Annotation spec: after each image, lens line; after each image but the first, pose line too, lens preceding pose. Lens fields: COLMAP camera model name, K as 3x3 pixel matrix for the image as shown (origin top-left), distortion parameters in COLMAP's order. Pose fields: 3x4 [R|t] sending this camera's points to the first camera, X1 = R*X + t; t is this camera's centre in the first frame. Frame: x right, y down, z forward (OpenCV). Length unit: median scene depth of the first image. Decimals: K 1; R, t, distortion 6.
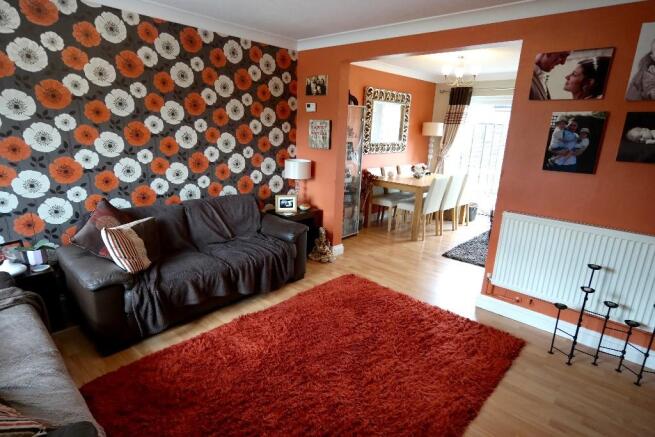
lens RADIAL K [[358.6, 0, 329.0], [0, 358.6, 220.9], [0, 0, 1]] dist [0.001889, 0.000373]
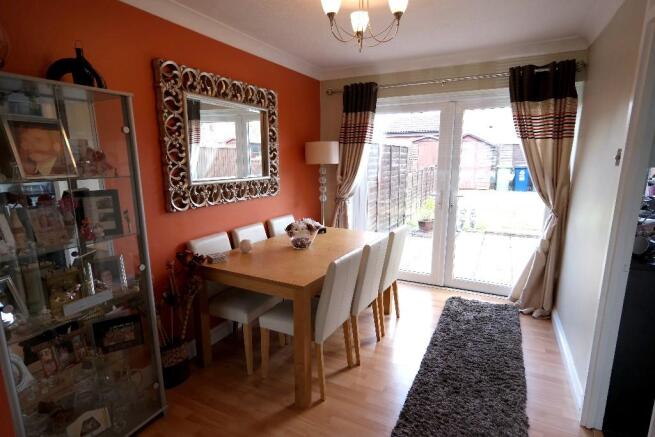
lens RADIAL K [[343.3, 0, 328.9], [0, 343.3, 219.7], [0, 0, 1]] dist [-0.001705, -0.000092]
pose [[0.963004, -0.087195, 0.254993, 0.155036], [0.107454, 0.991977, -0.066601, -0.114554], [-0.247139, 0.091537, 0.964647, 0.489987]]
